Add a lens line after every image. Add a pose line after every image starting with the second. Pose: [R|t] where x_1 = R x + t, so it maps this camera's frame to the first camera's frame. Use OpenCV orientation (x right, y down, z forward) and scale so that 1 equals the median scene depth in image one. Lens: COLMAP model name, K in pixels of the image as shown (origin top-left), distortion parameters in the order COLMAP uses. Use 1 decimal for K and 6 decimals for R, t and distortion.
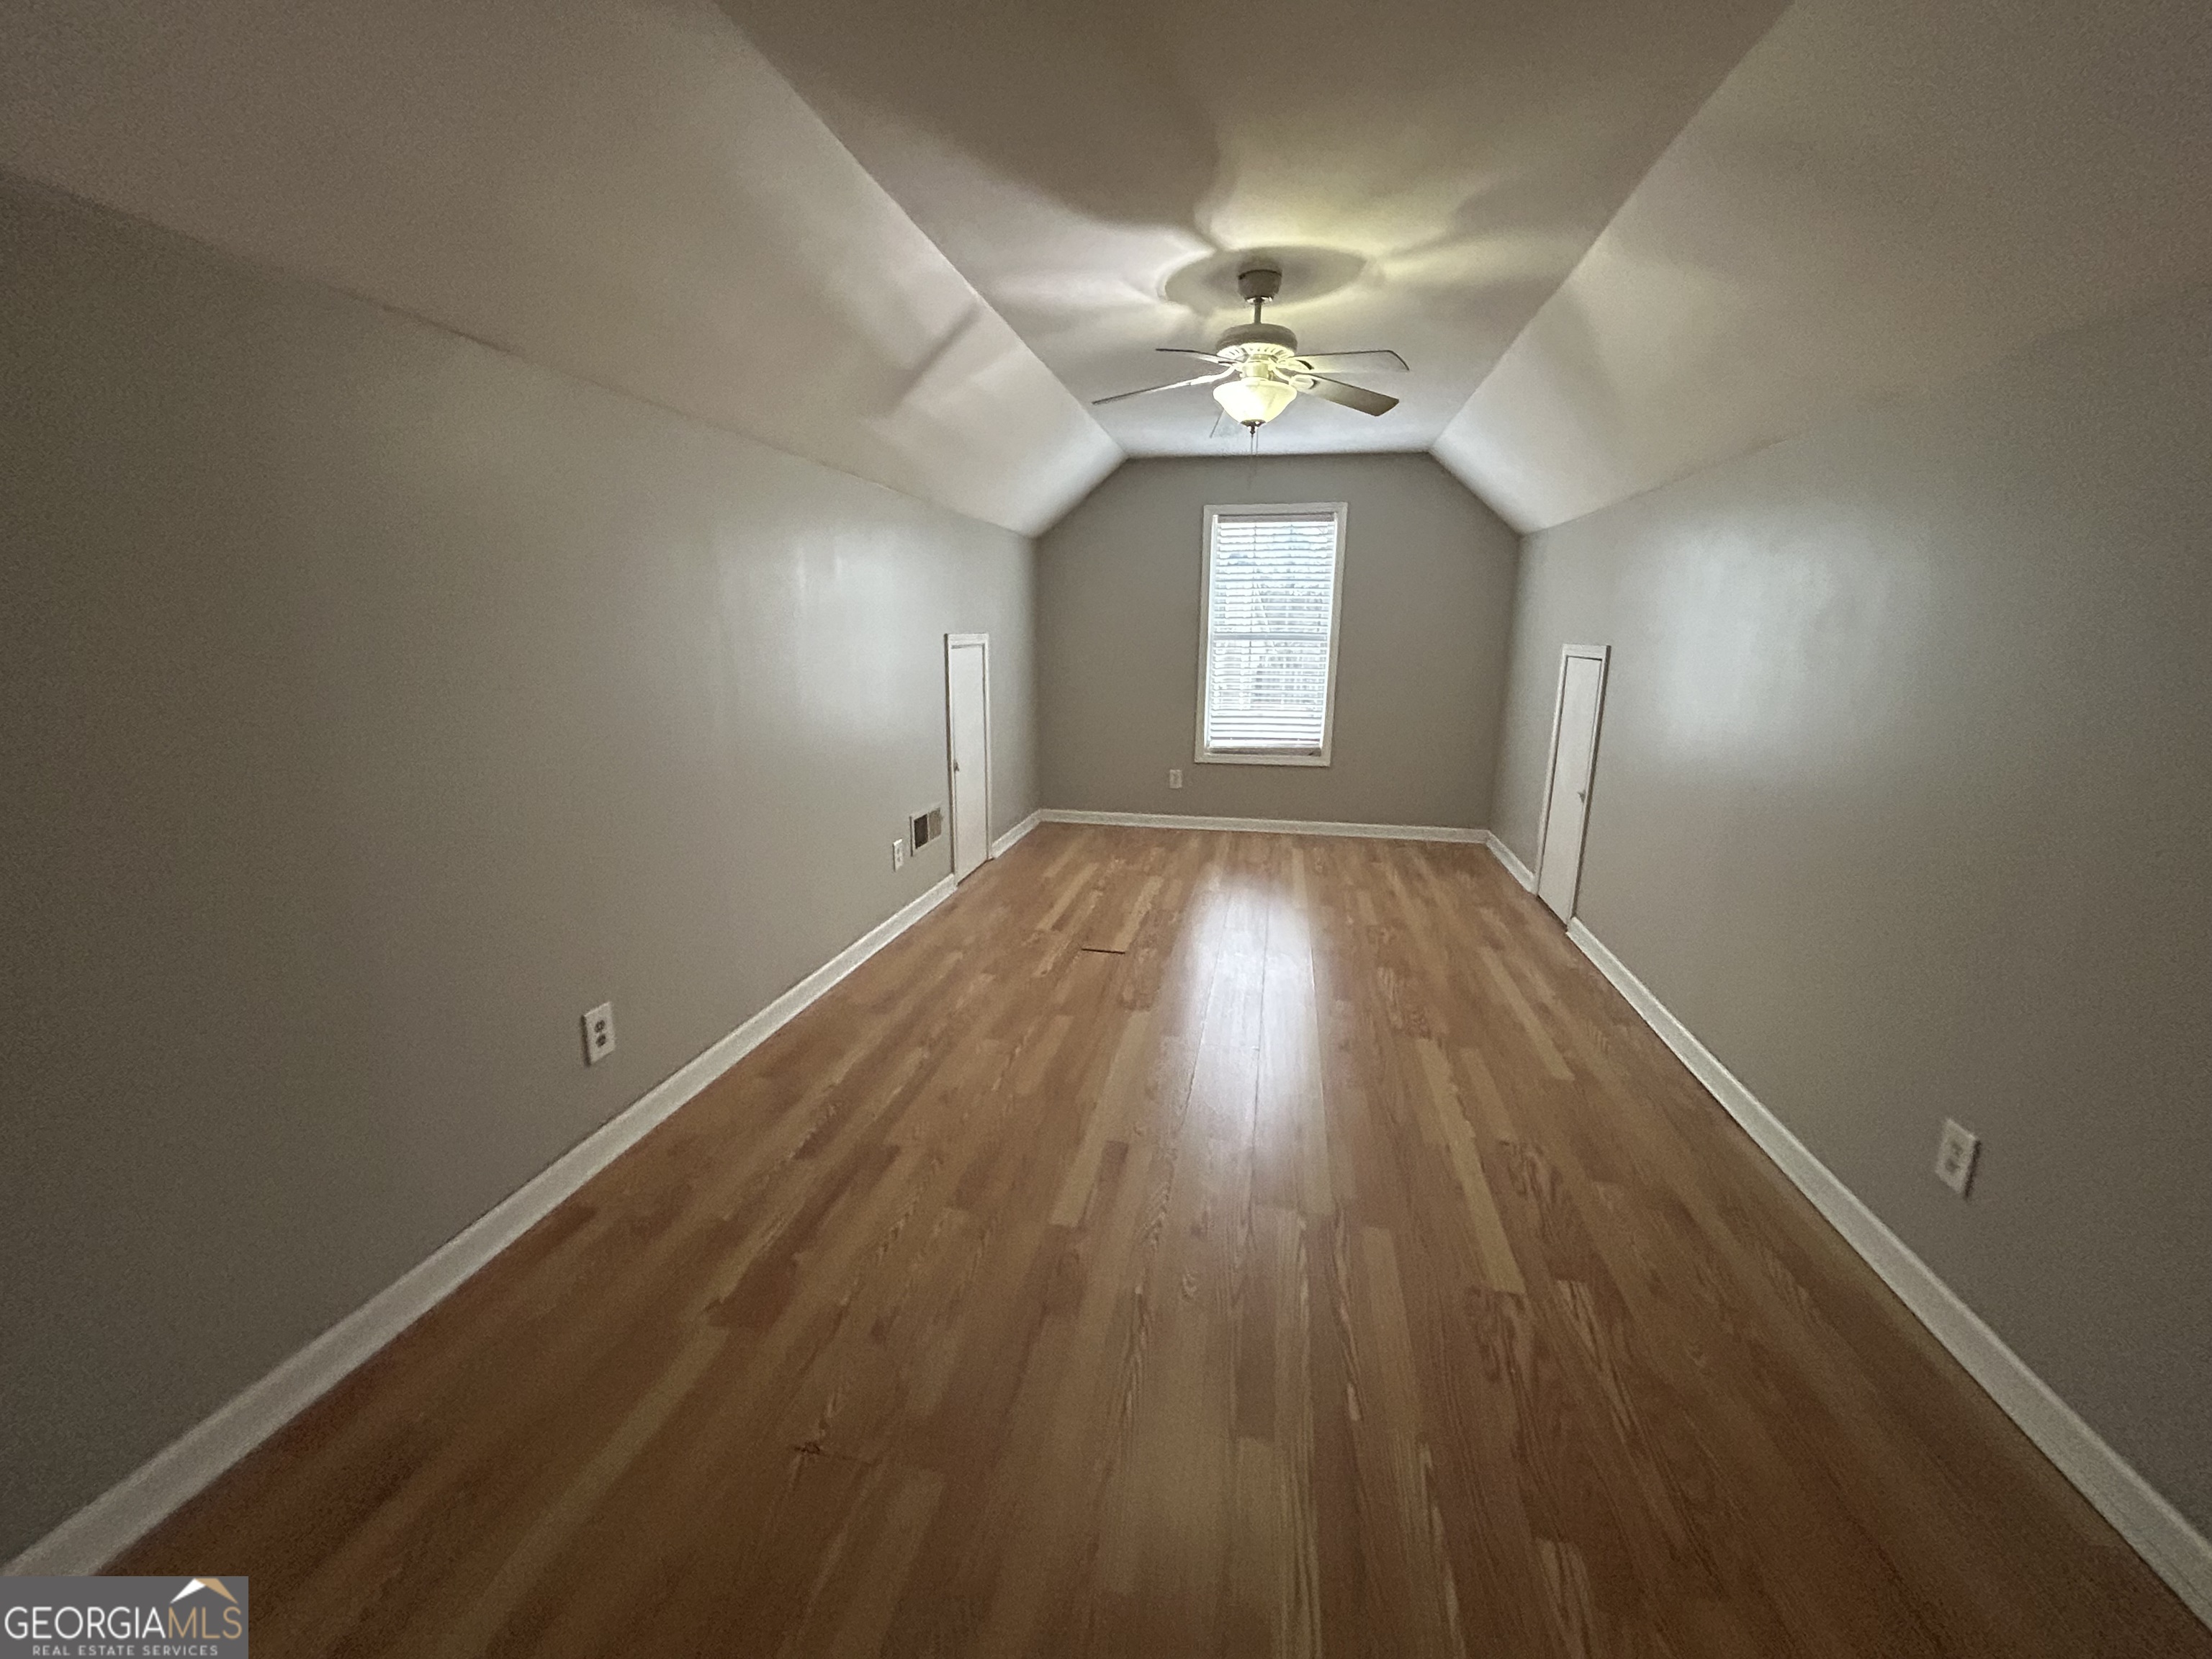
lens RADIAL K [[900.3, 0, 1109.1], [0, 900.3, 821.7], [0, 0, 1]] dist [-0.002174, 0.000537]
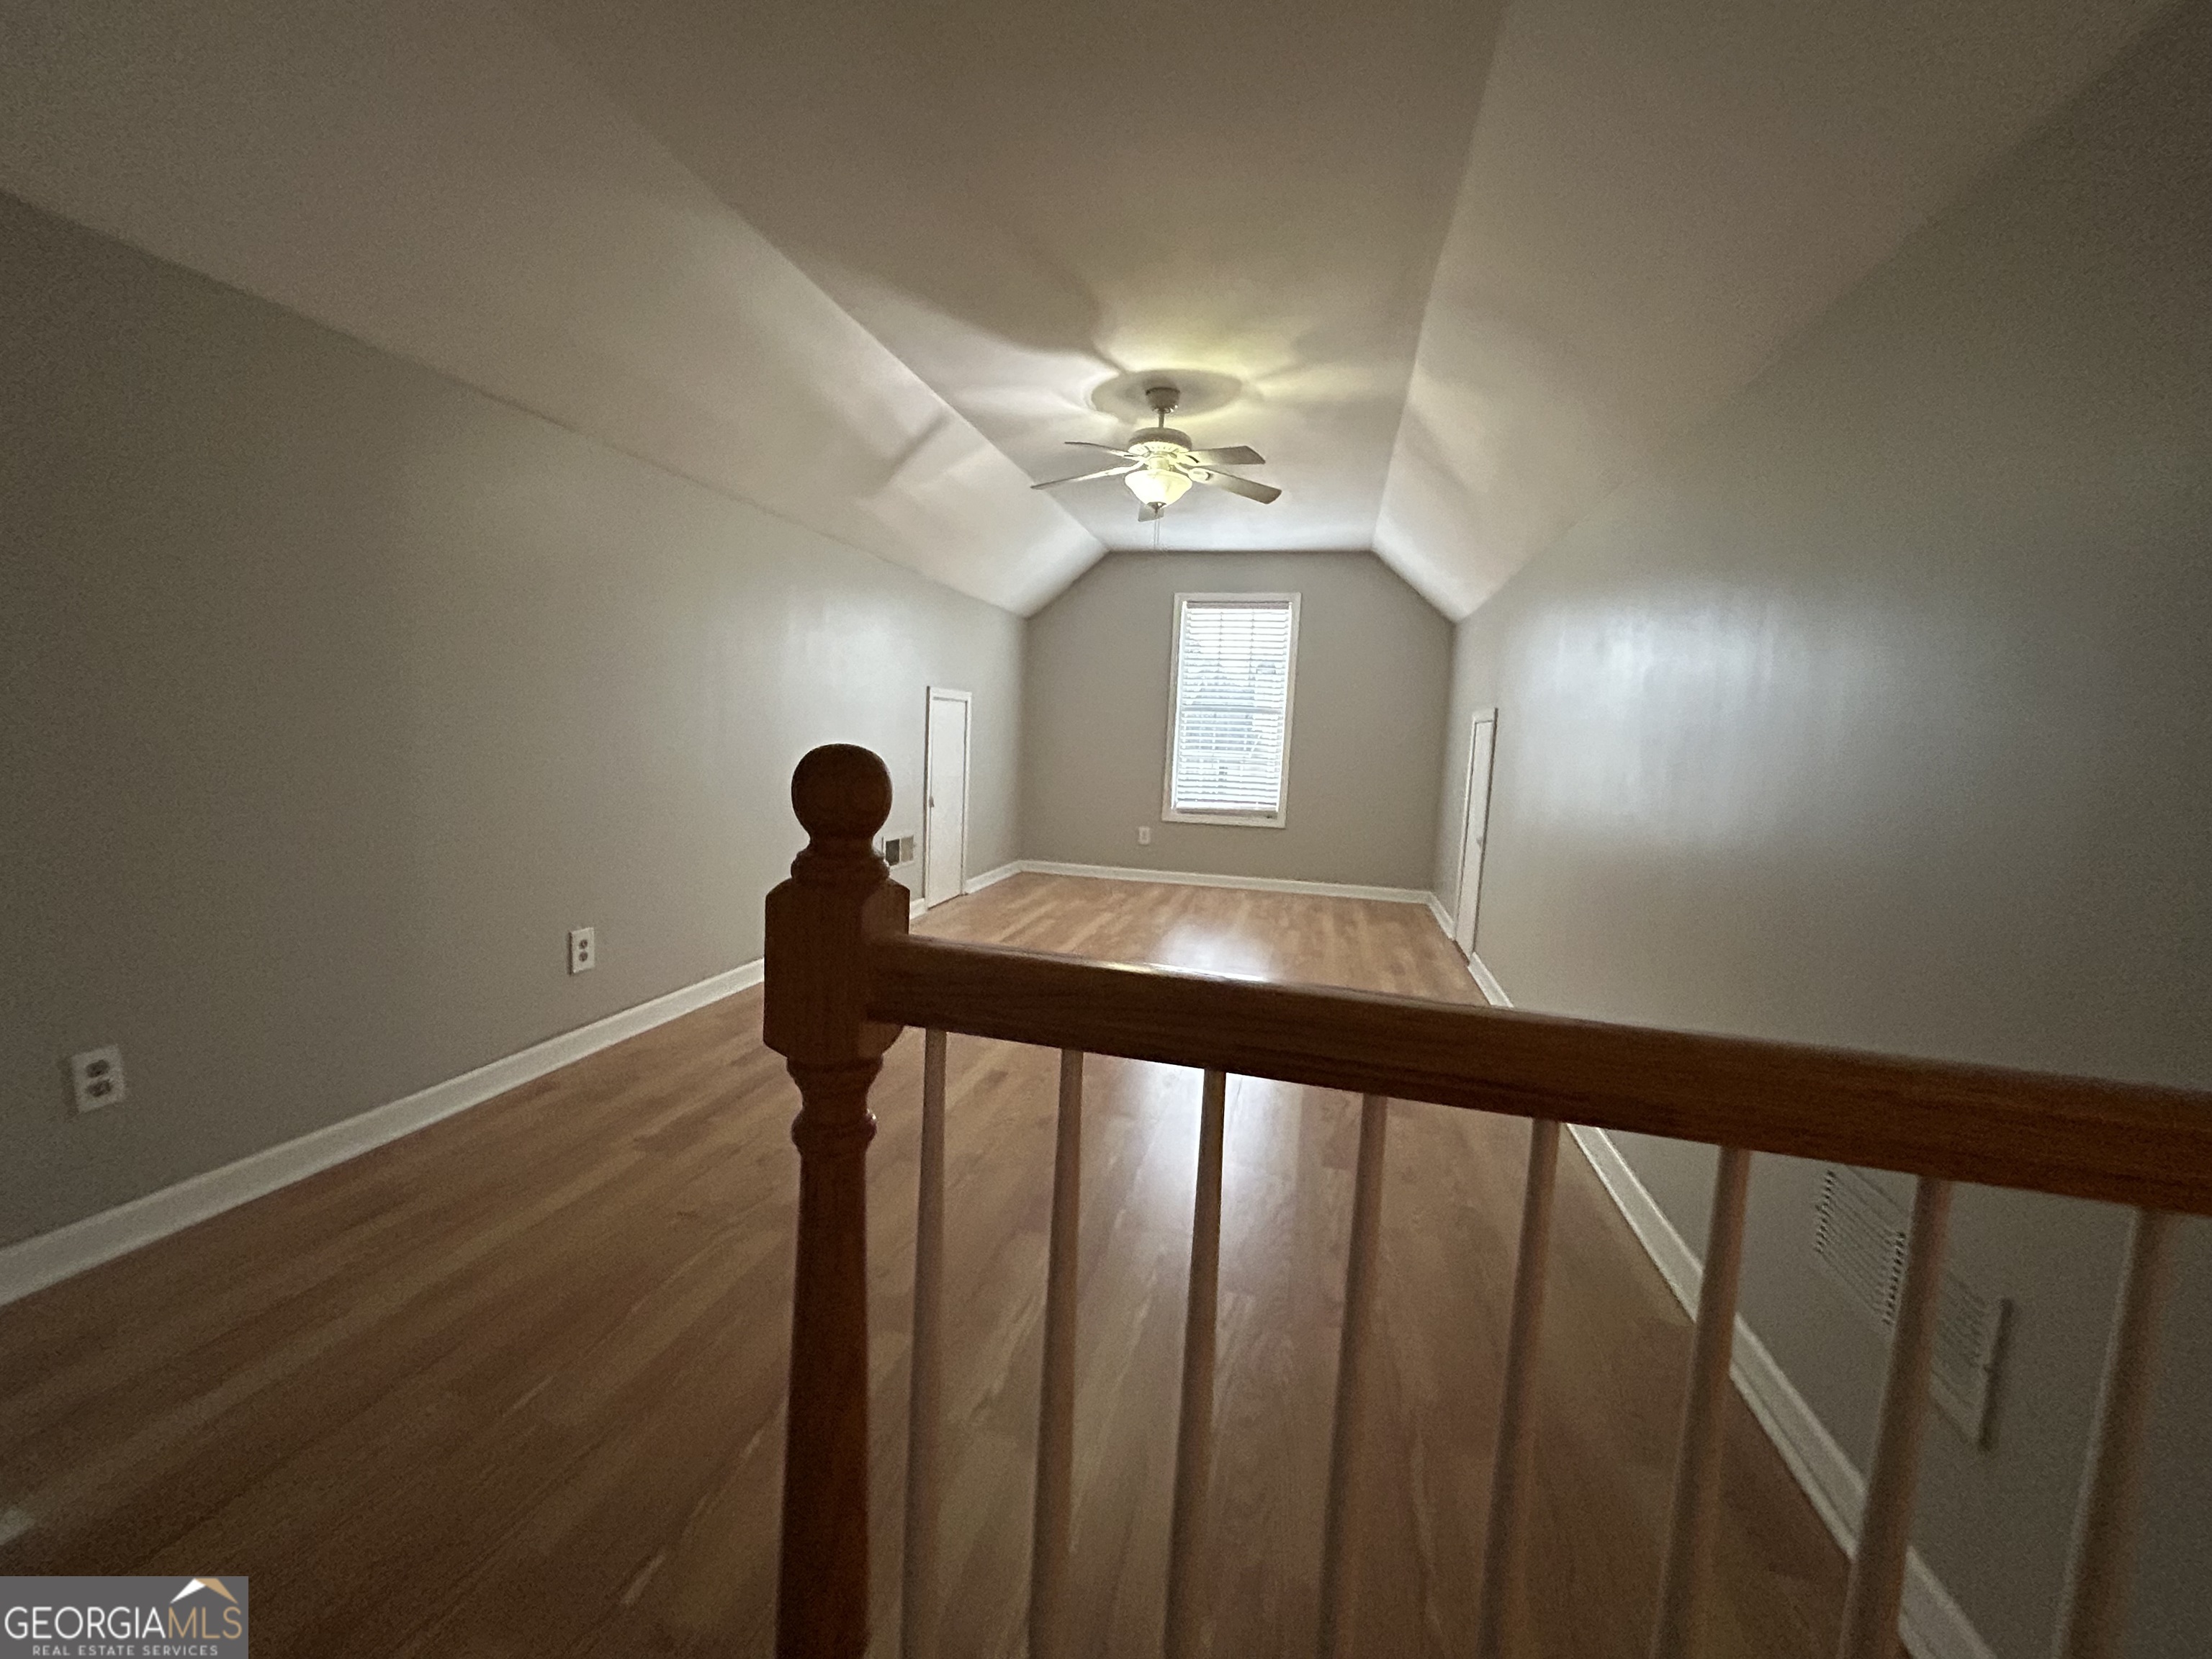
lens RADIAL K [[900.3, 0, 1109.7], [0, 900.3, 823.5], [0, 0, 1]] dist [-0.002174, 0.000537]
pose [[0.998407, 0.037343, -0.042298, 0.168328], [-0.042004, 0.992446, -0.115271, 0.141668], [0.037674, 0.116864, 0.992433, -0.184083]]
